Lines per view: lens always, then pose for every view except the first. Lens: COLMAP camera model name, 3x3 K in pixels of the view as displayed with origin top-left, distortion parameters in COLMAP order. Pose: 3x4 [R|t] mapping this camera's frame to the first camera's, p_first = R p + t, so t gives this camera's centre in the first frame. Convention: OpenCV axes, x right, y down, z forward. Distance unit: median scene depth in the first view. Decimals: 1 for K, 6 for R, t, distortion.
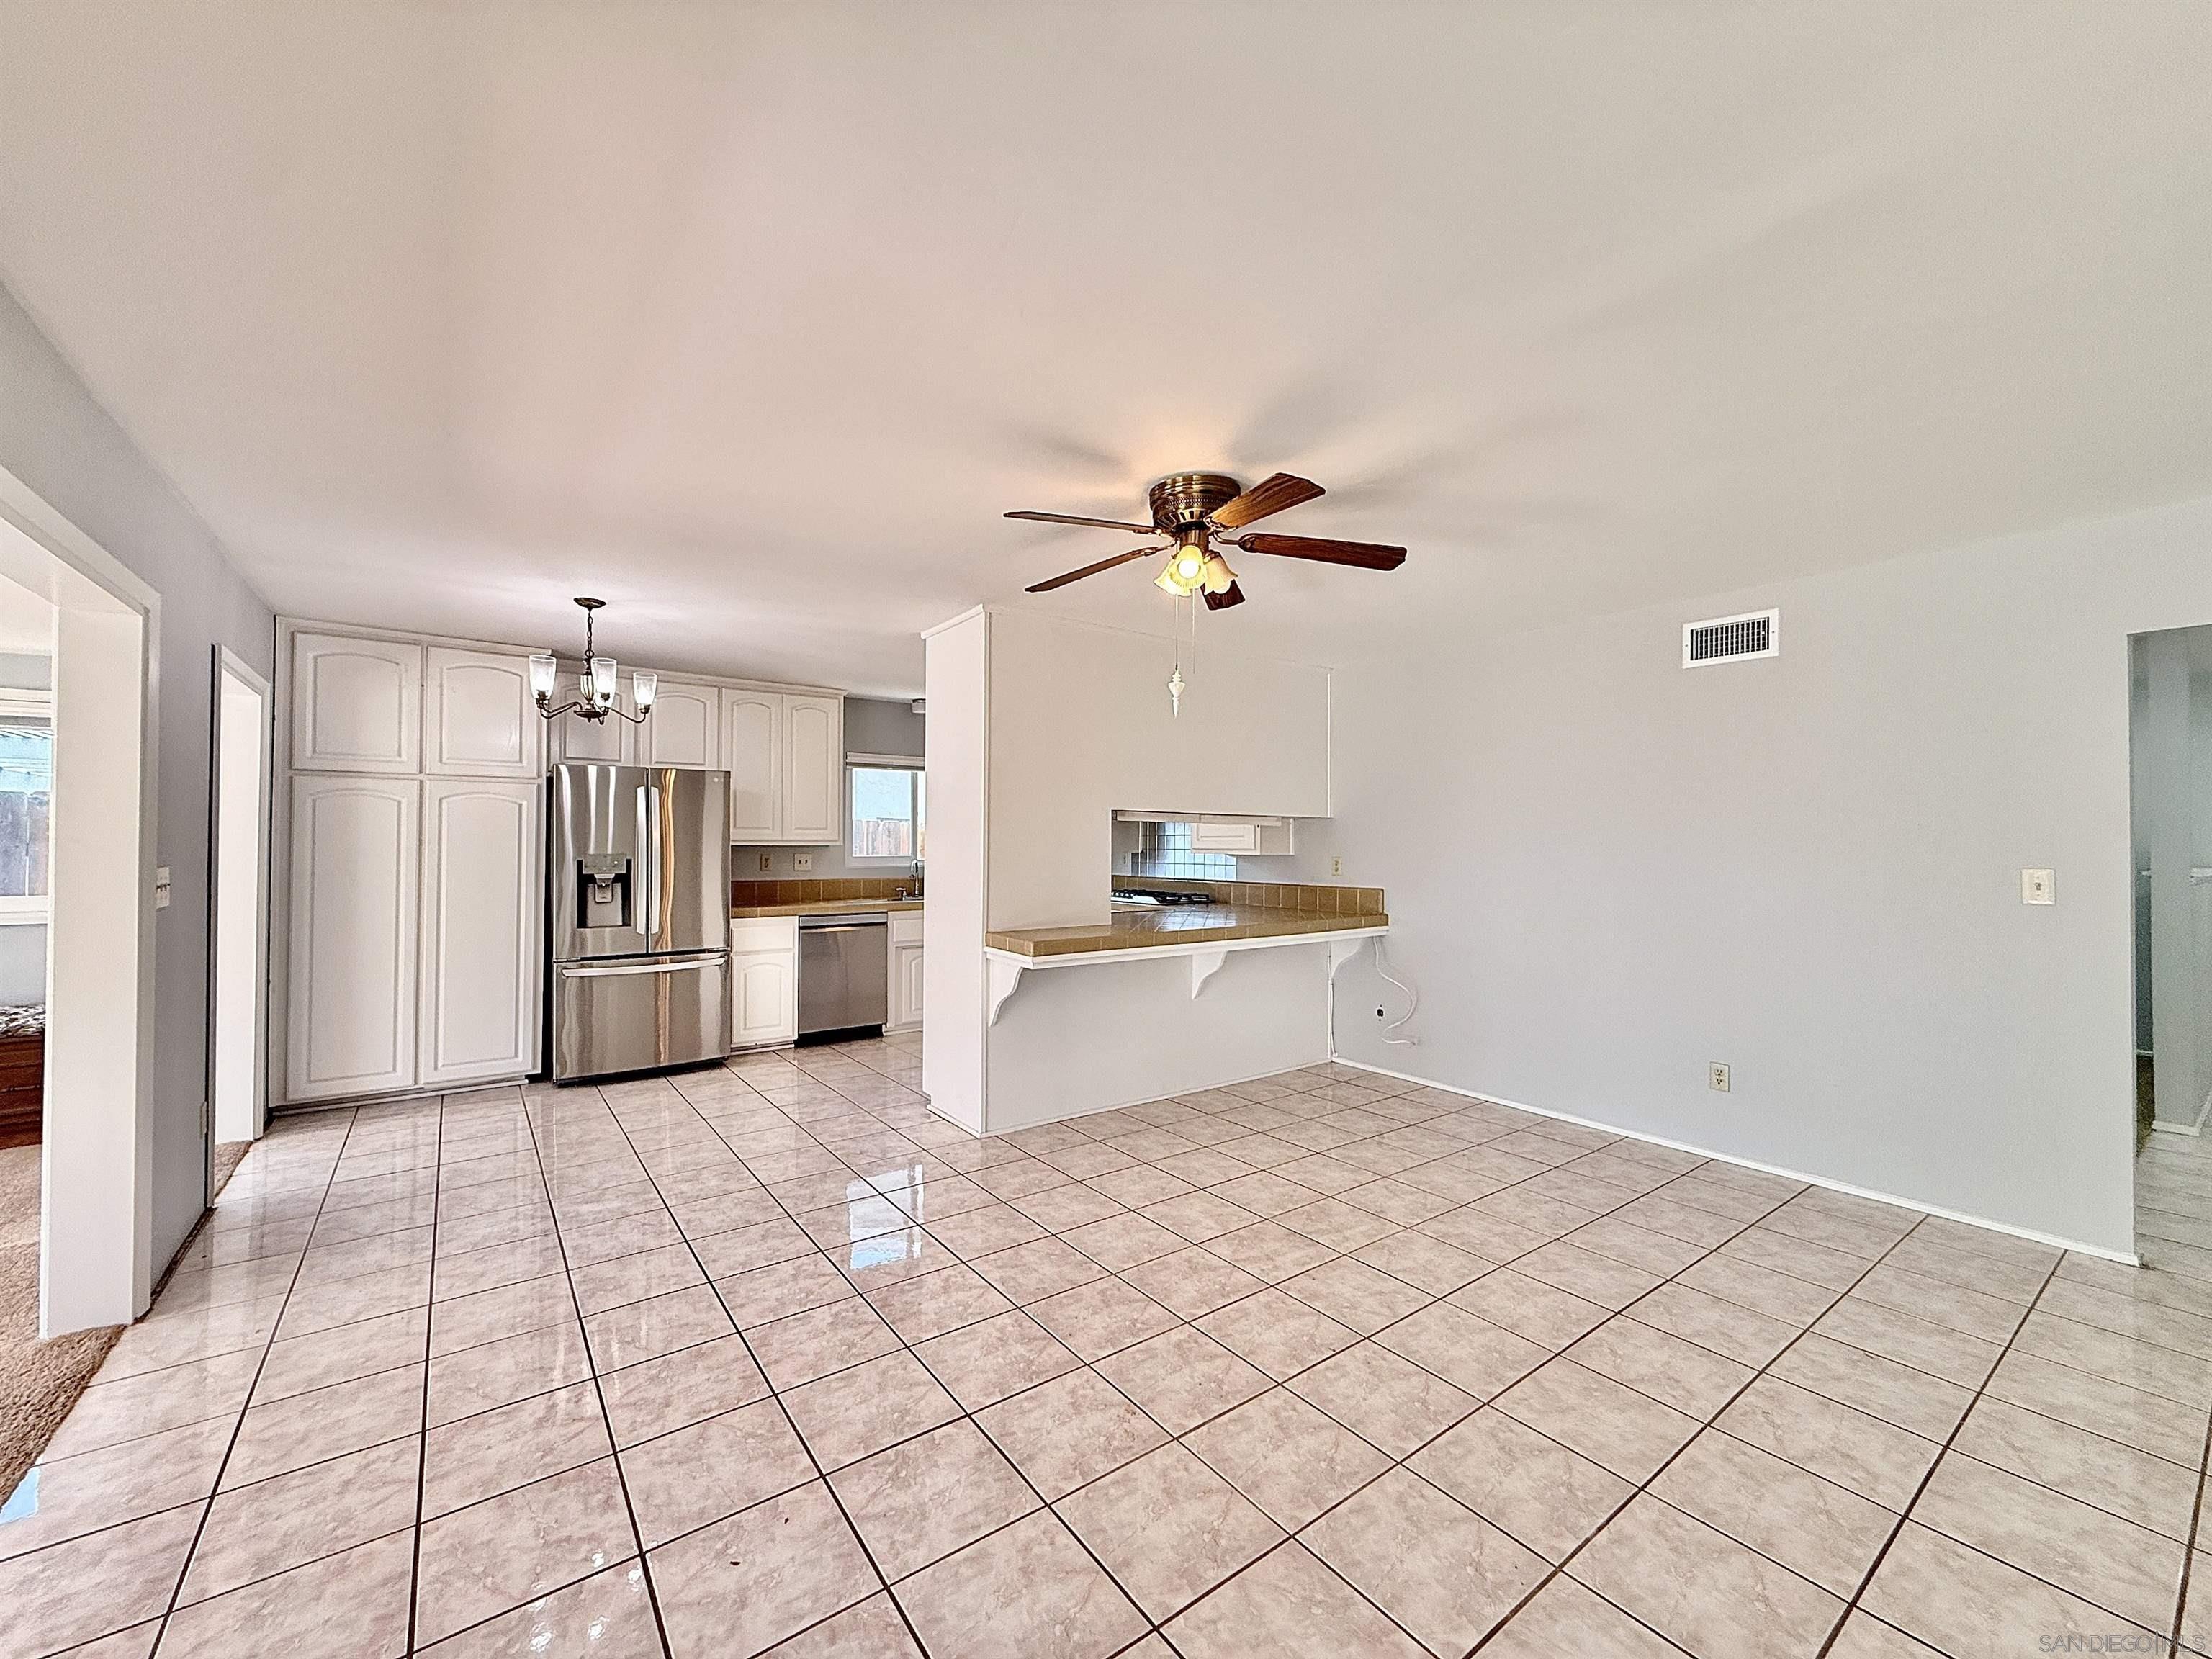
lens RADIAL K [[881.7, 0, 1100.3], [0, 881.7, 830.3], [0, 0, 1]] dist [-0.001806, -0.000469]
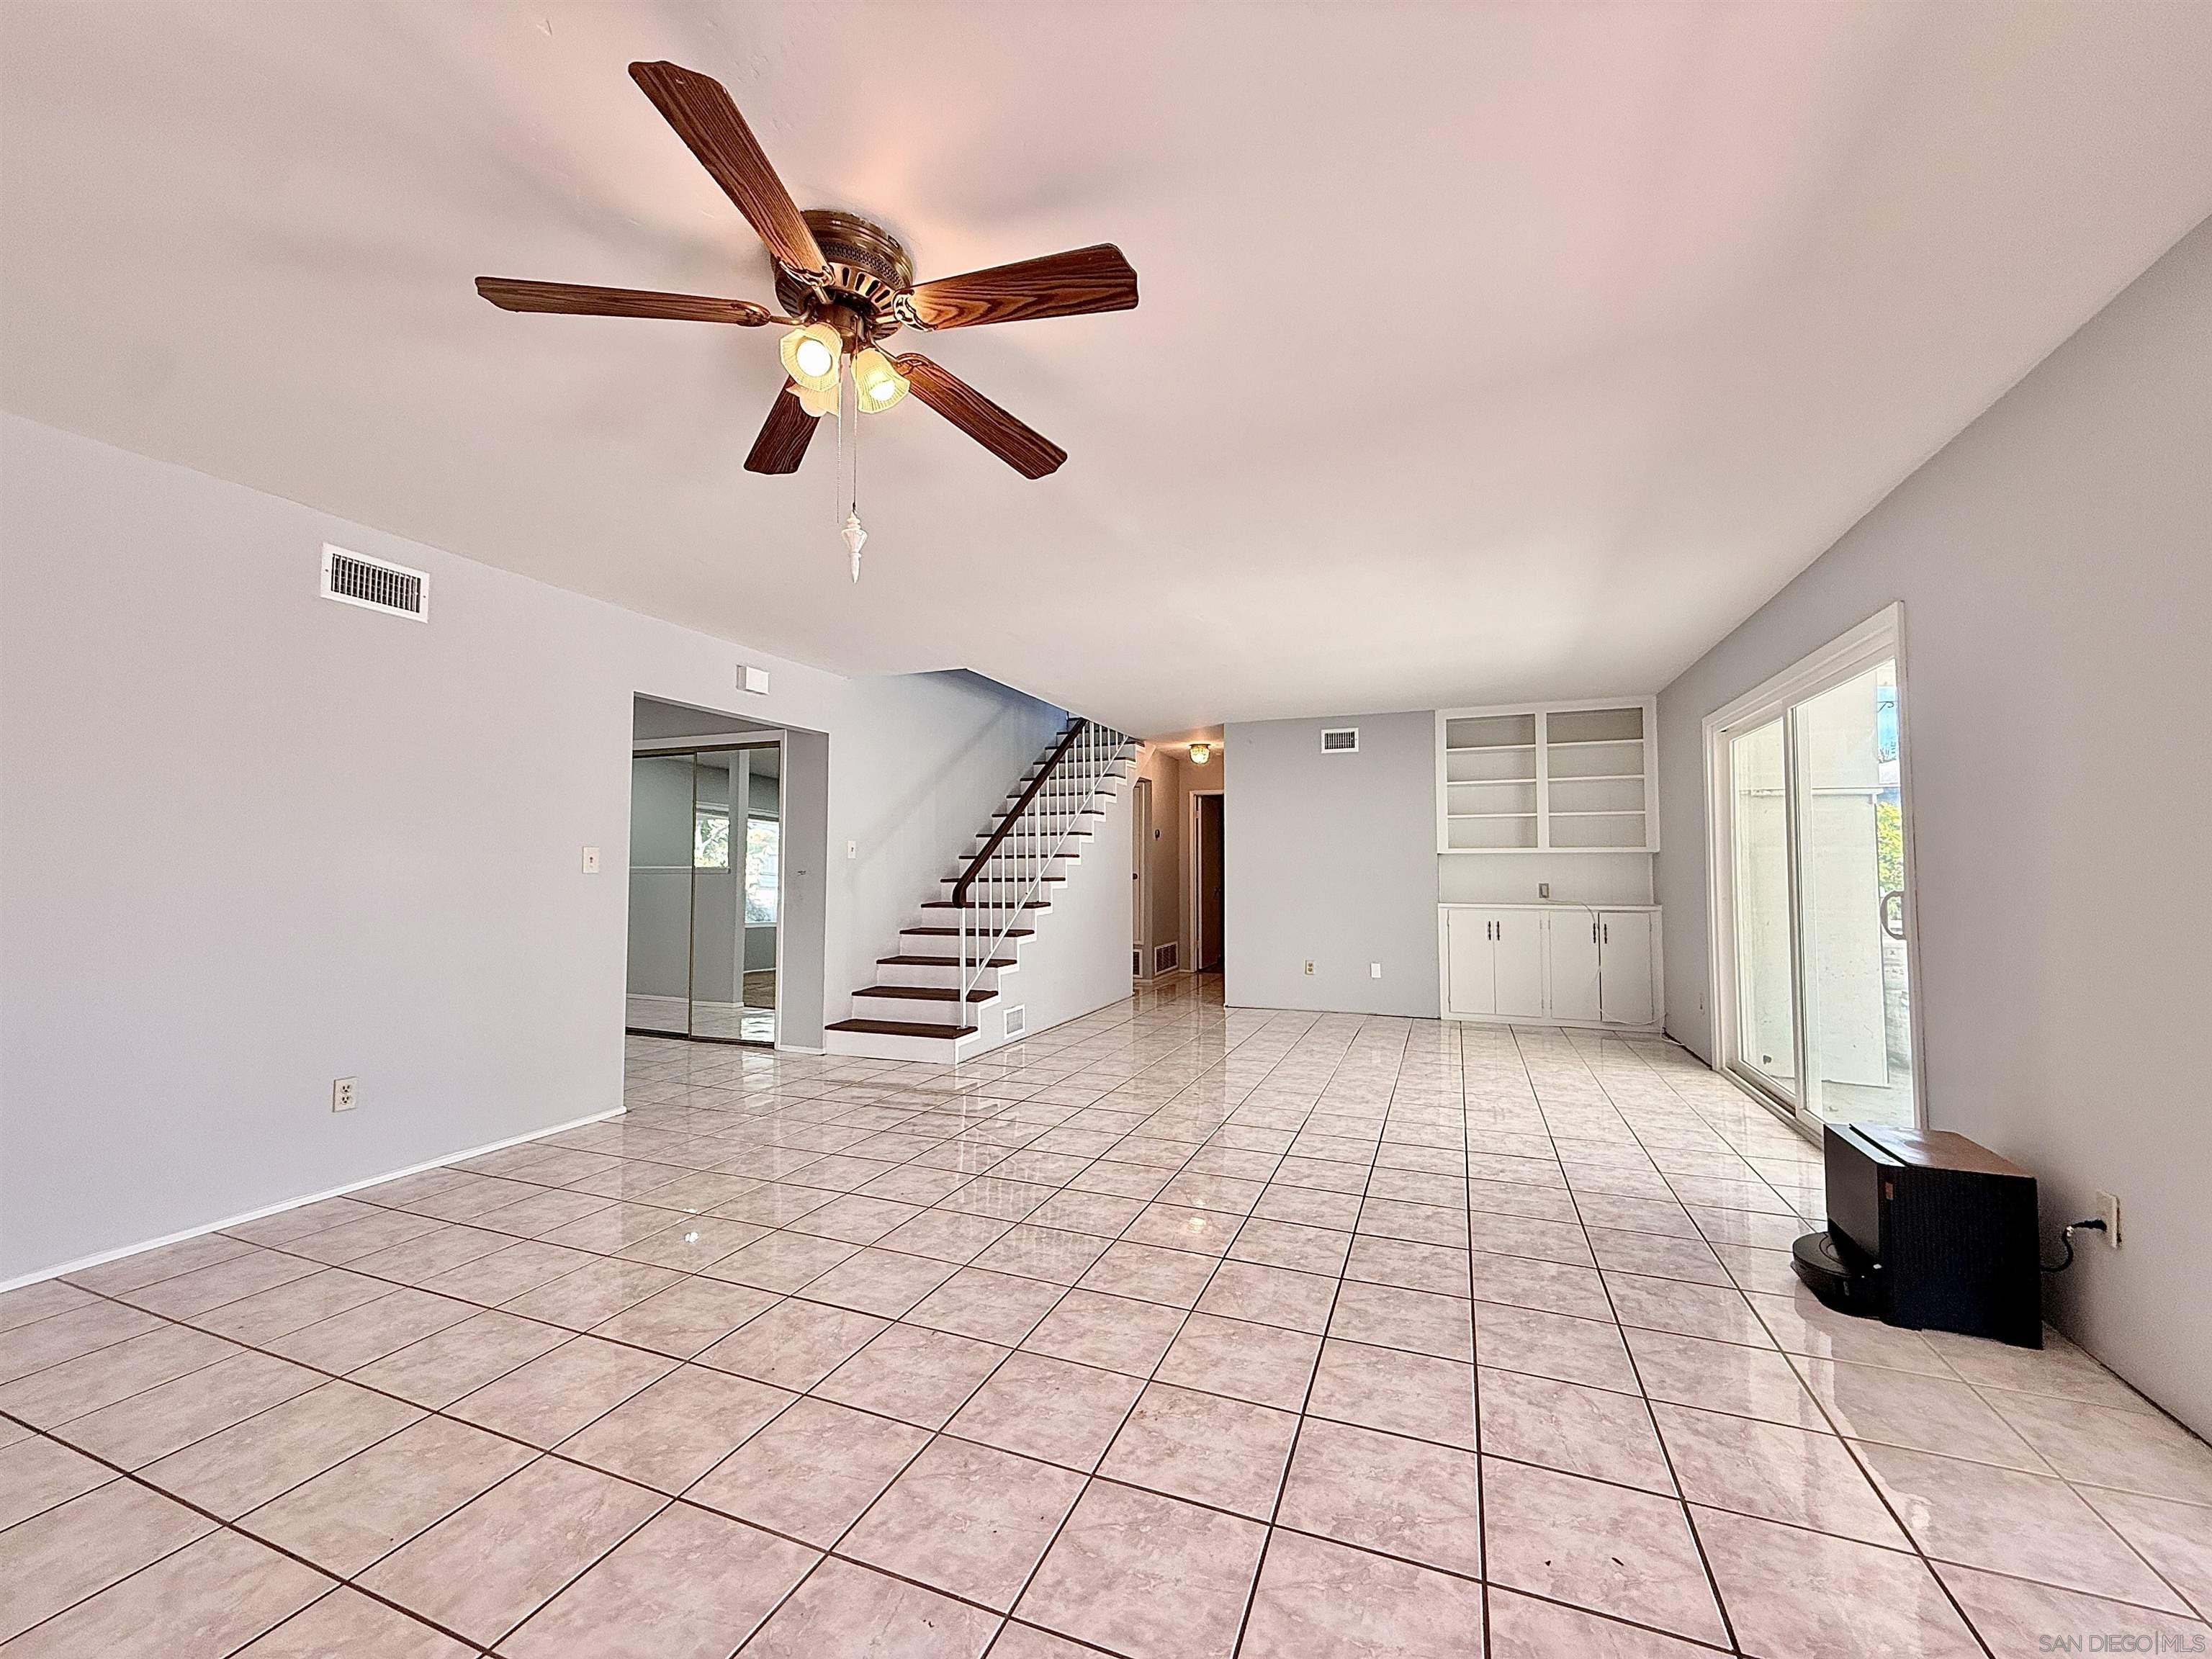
lens RADIAL K [[881.7, 0, 1100.7], [0, 881.7, 828.3], [0, 0, 1]] dist [-0.001806, -0.000469]
pose [[-0.530454, 0.037259, 0.846895, -0.617738], [-0.013647, 0.998529, -0.052478, 0.094979], [-0.847604, -0.039395, -0.529165, 1.306777]]
